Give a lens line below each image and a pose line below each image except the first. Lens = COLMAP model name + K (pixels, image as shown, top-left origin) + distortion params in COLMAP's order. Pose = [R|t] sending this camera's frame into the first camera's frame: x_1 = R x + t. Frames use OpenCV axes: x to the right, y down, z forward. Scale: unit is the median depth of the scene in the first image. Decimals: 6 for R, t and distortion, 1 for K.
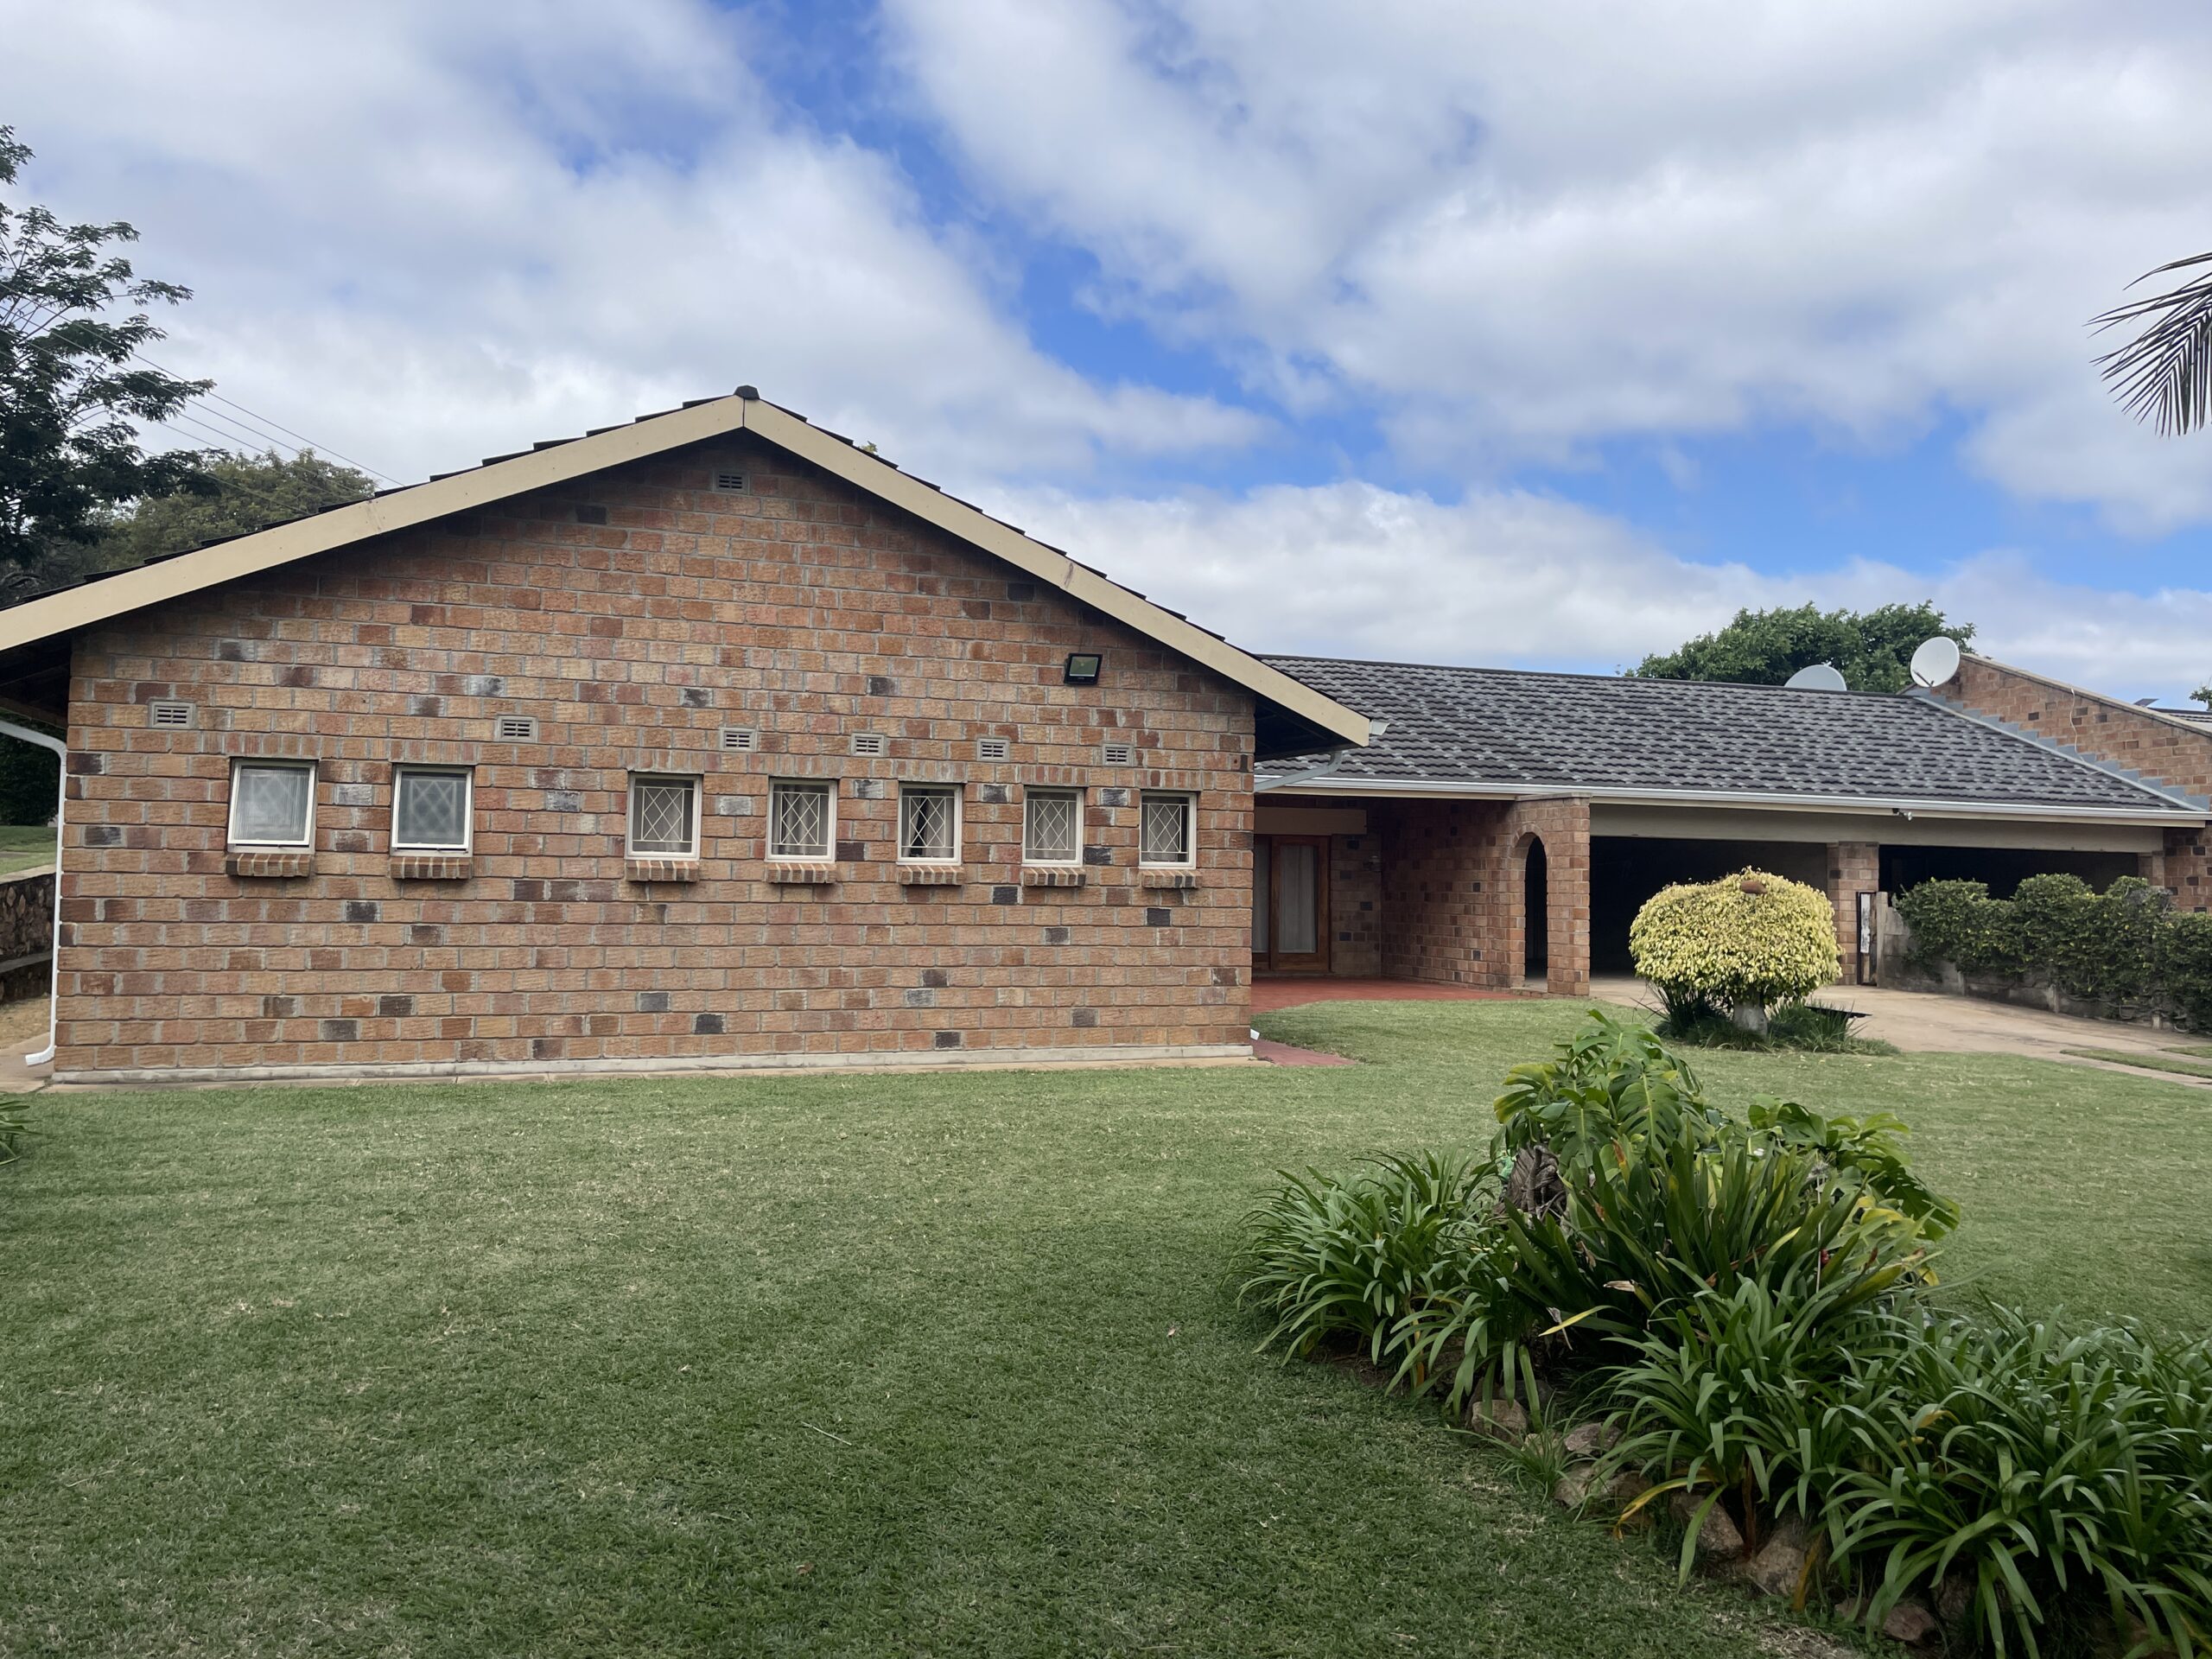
lens RADIAL K [[1653.6, 0, 1083.9], [0, 1653.6, 813.3], [0, 0, 1]] dist [0.073400, -0.005394]
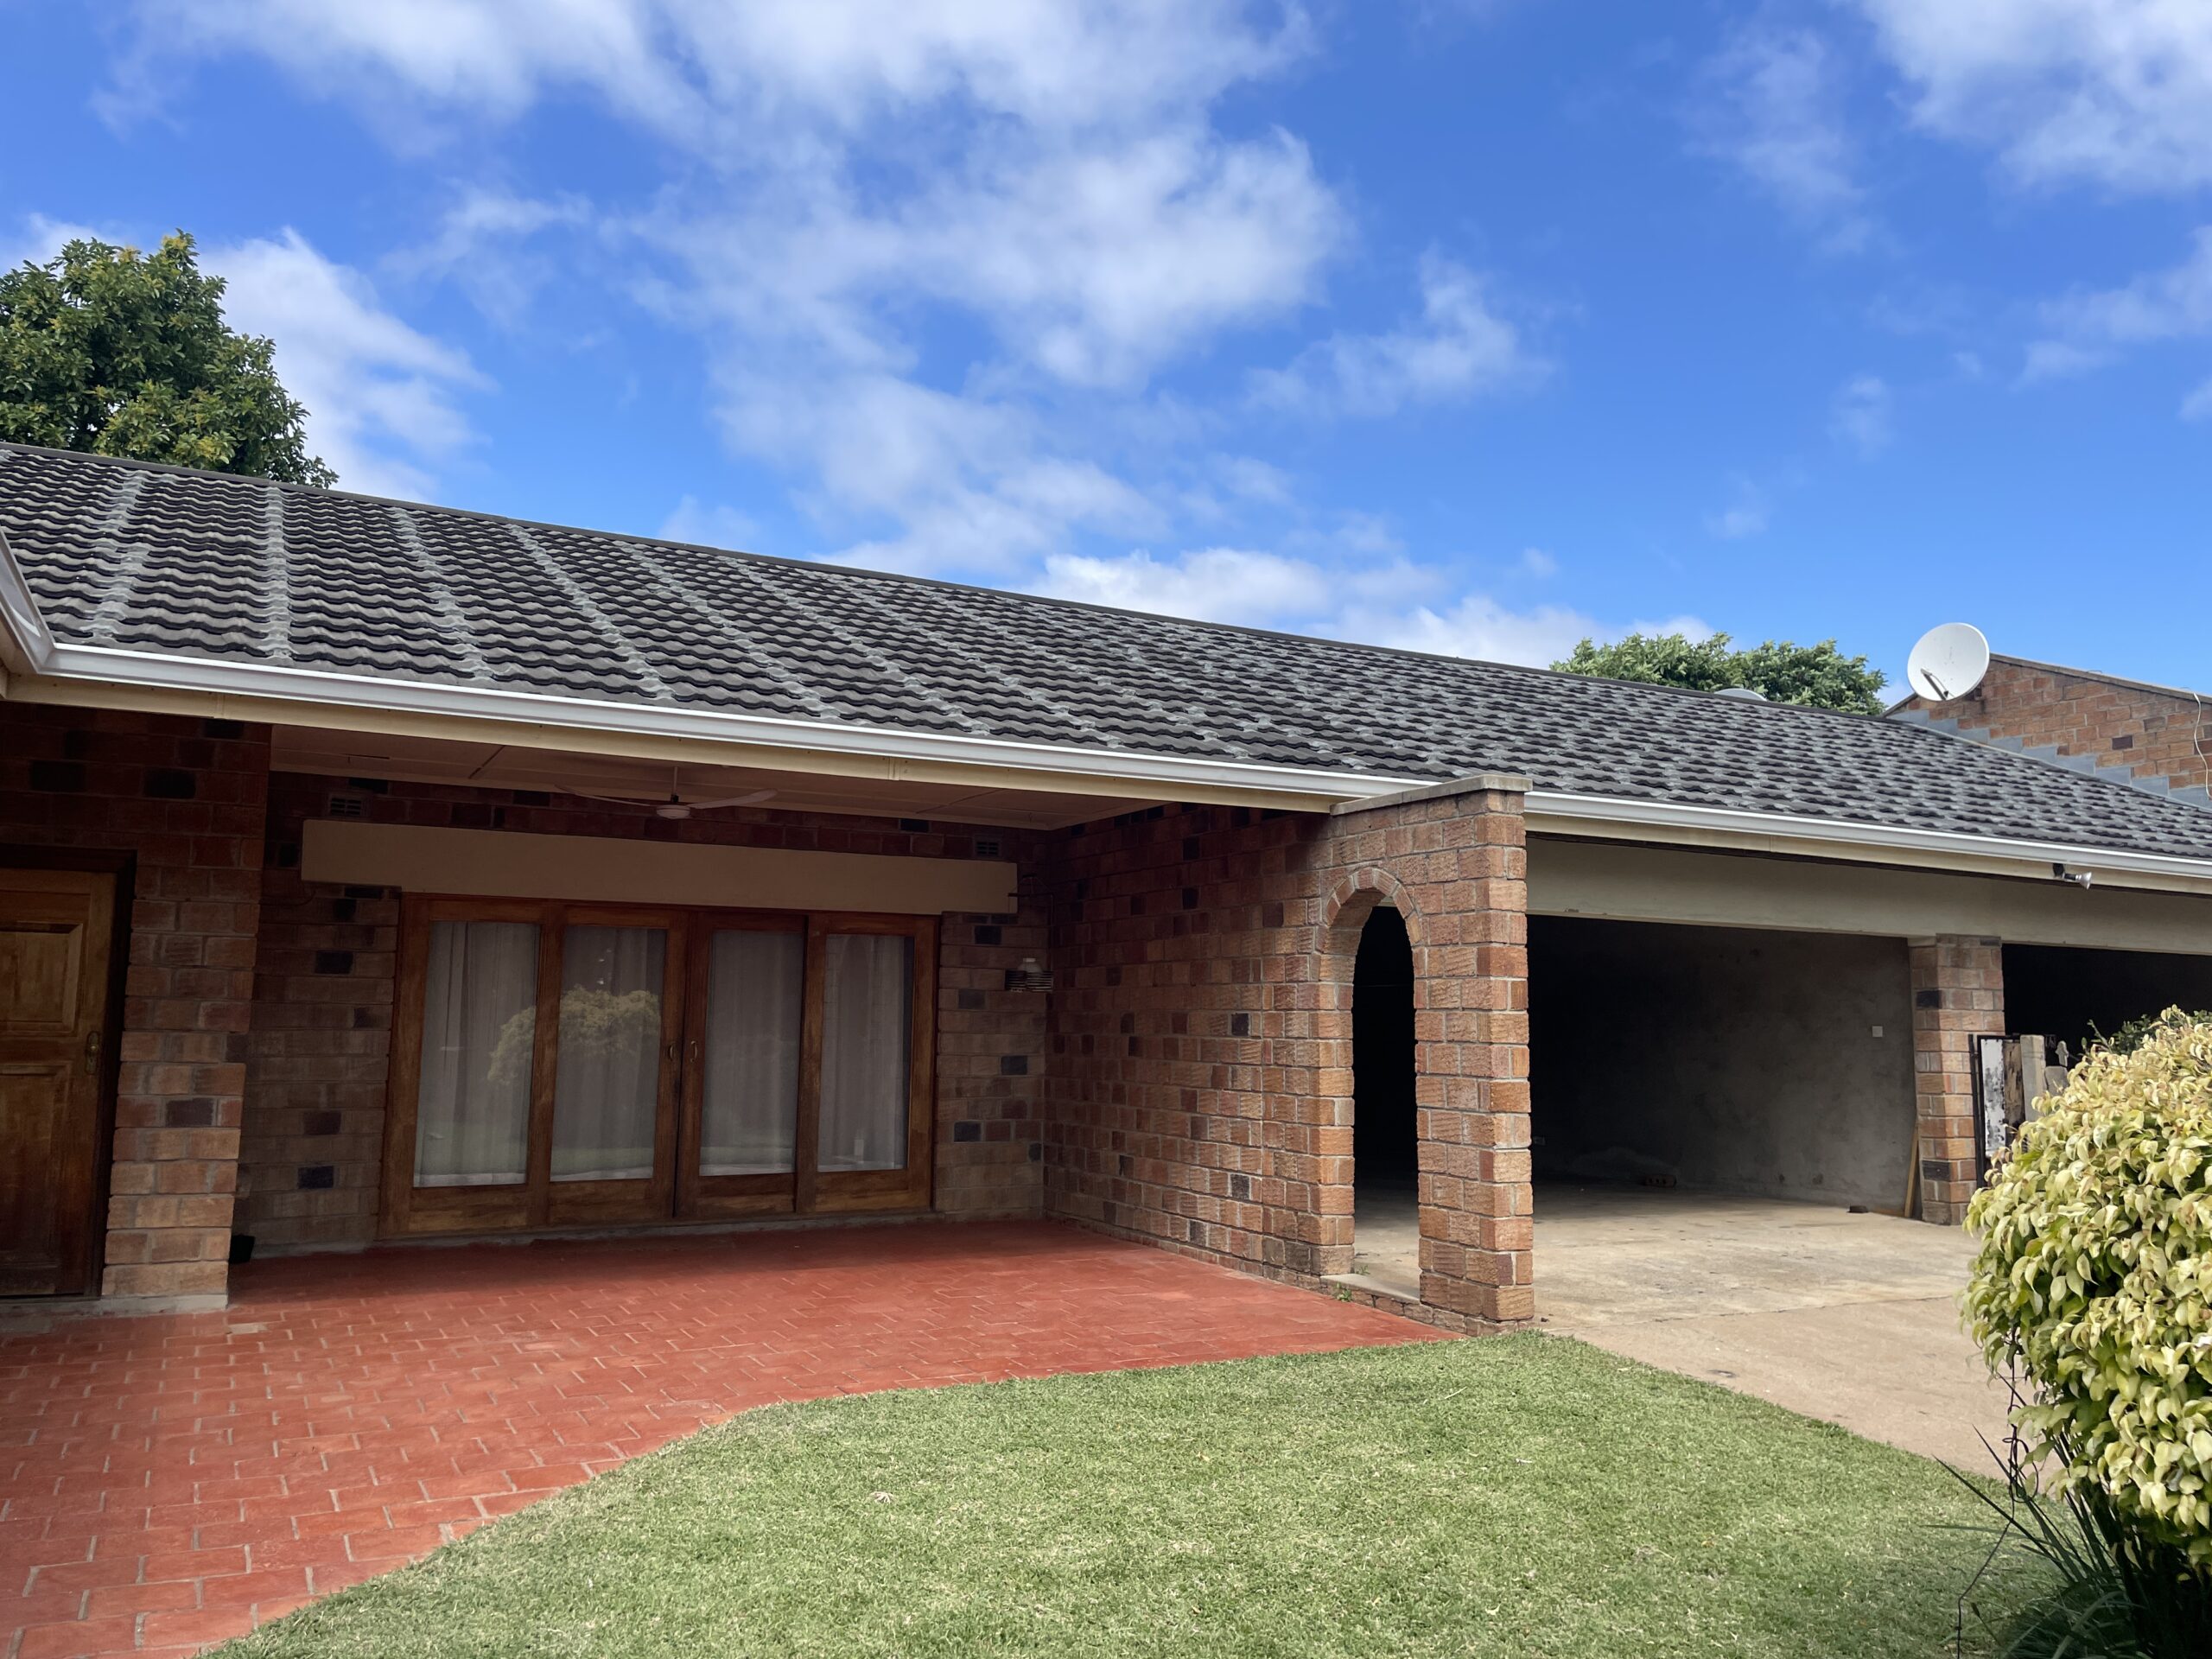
lens RADIAL K [[1653.6, 0, 1108.0], [0, 1653.6, 831.3], [0, 0, 1]] dist [0.073400, -0.005394]
pose [[0.987599, 0.017329, 0.156039, 0.148322], [-0.006417, 0.997514, -0.070170, 0.027189], [-0.156867, 0.068298, 0.985255, 0.637133]]
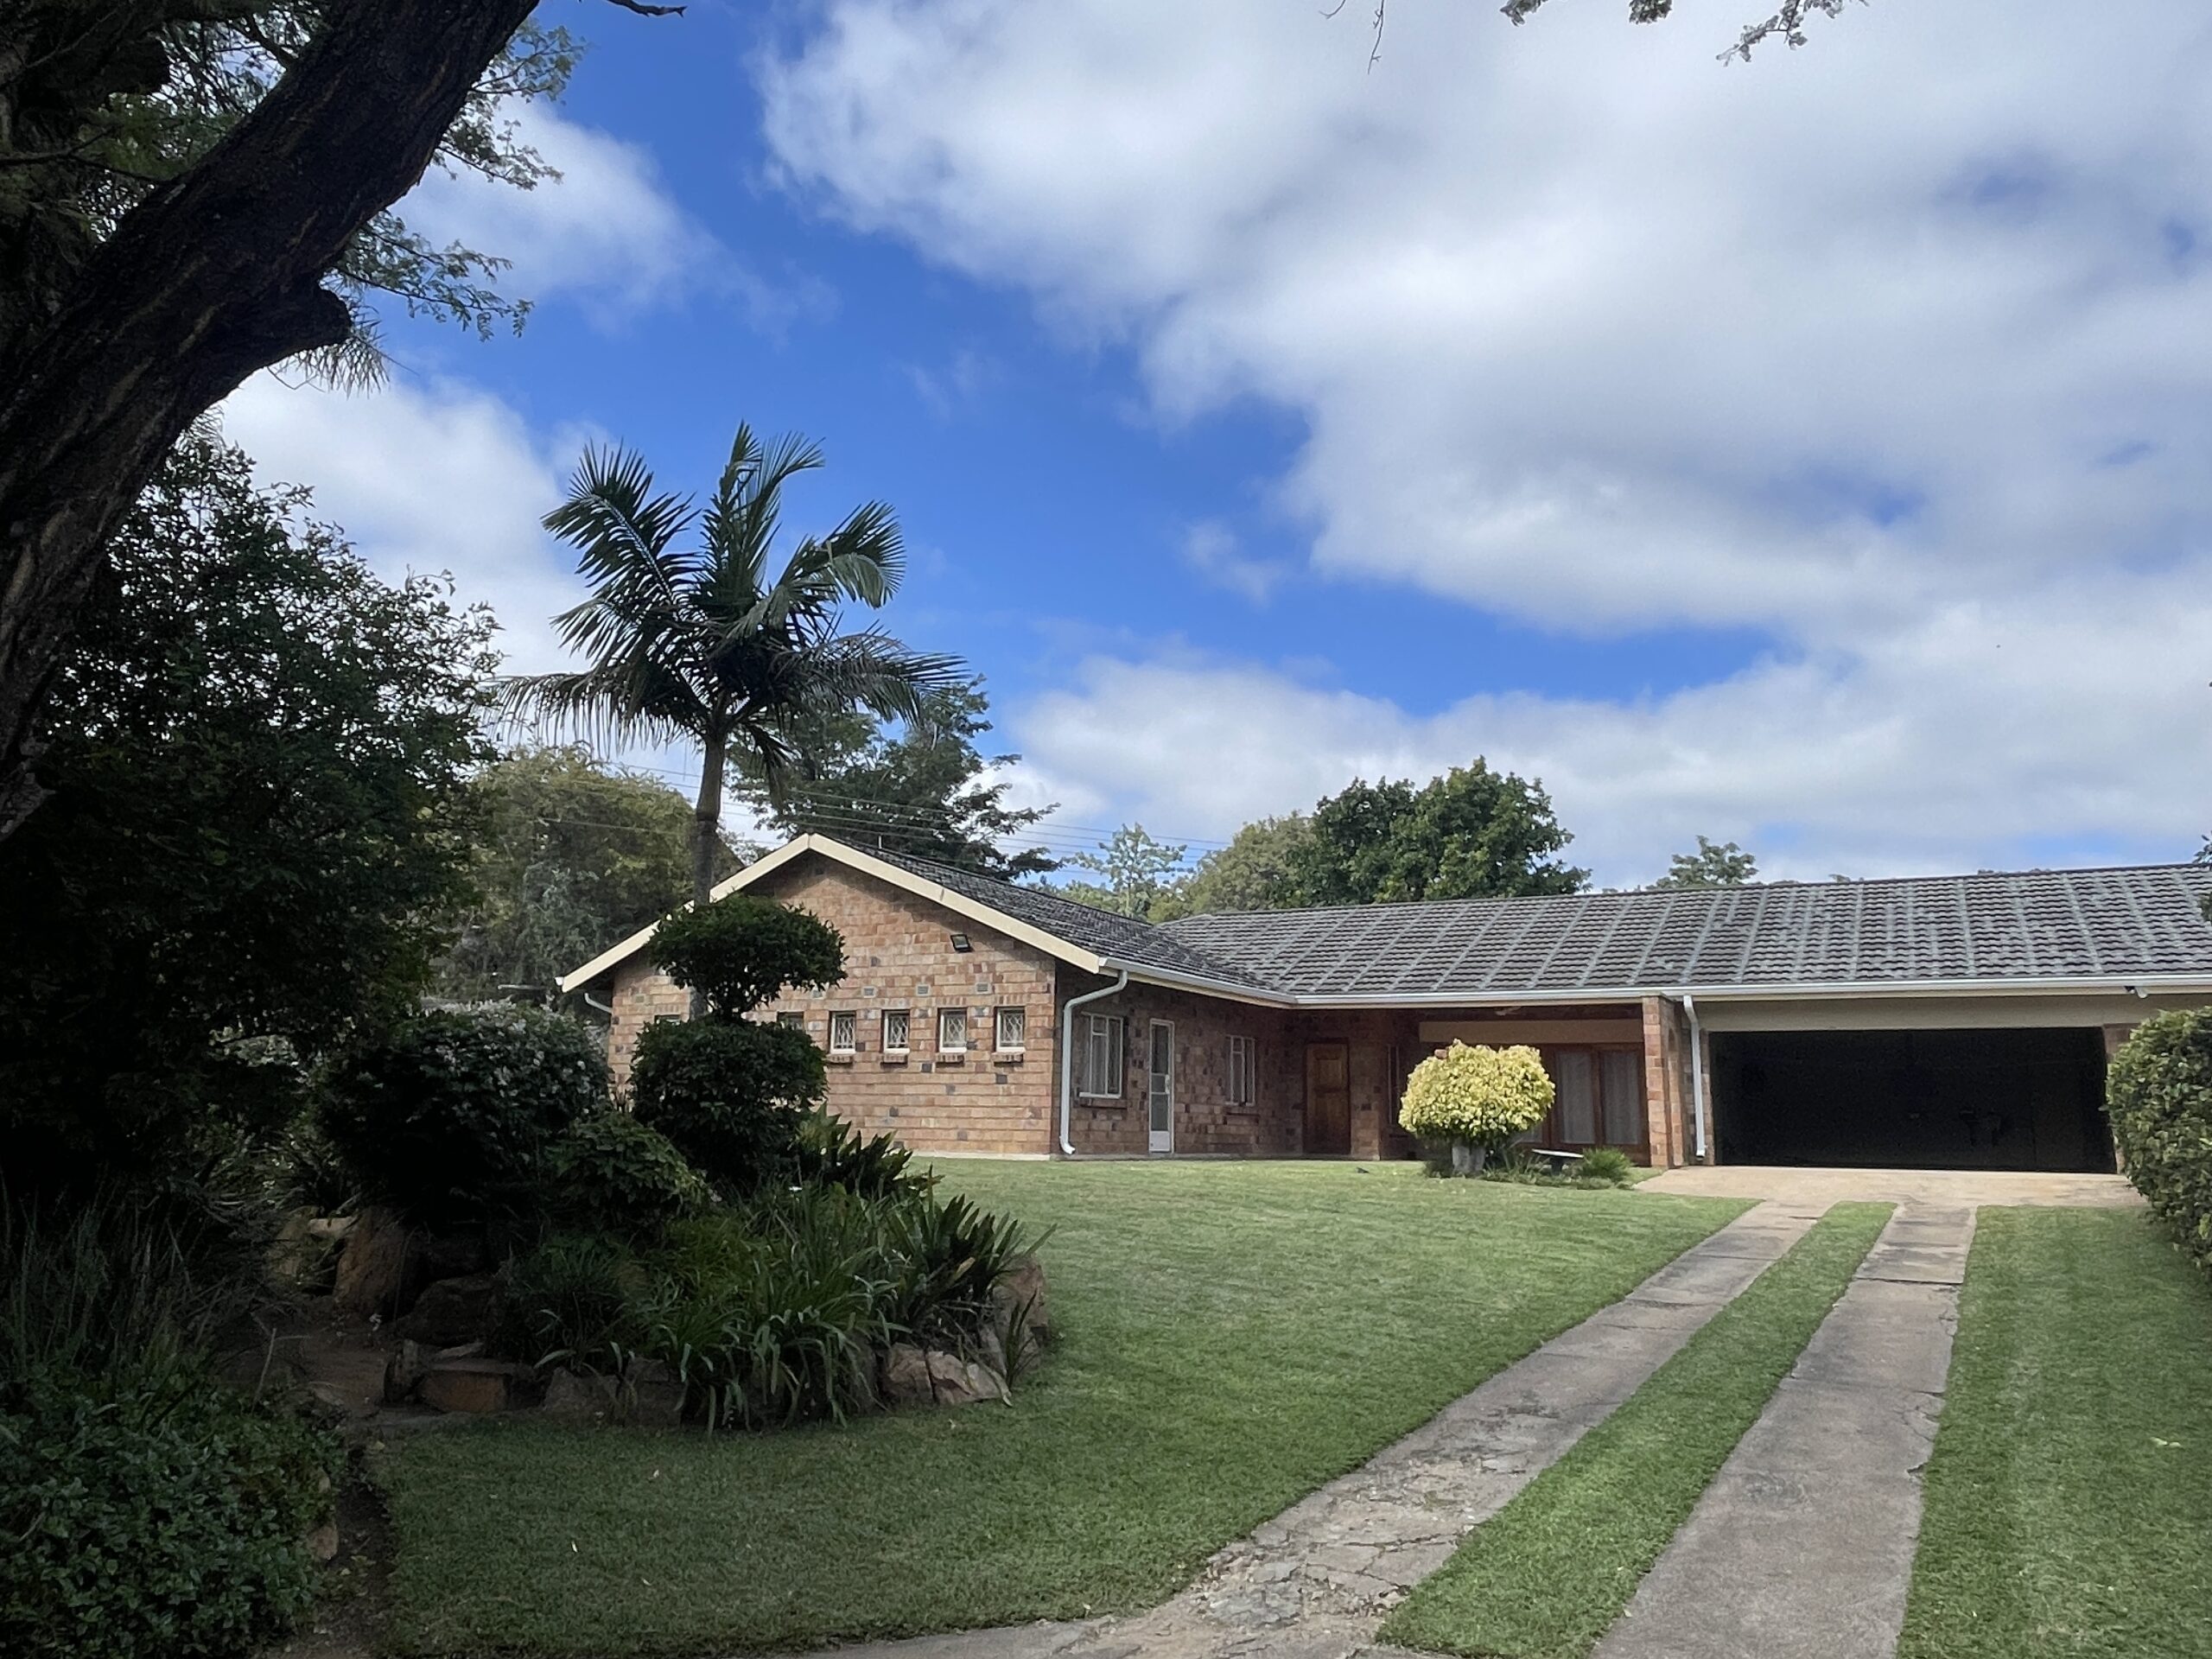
lens RADIAL K [[1554.3, 0, 1099.9], [0, 1554.3, 830.8], [0, 0, 1]] dist [0.004936, 0.001493]
pose [[0.685085, -0.140776, -0.714732, 0.838370], [0.023632, 0.984928, -0.171343, 0.055591], [0.728080, 0.100494, 0.678086, -0.046150]]
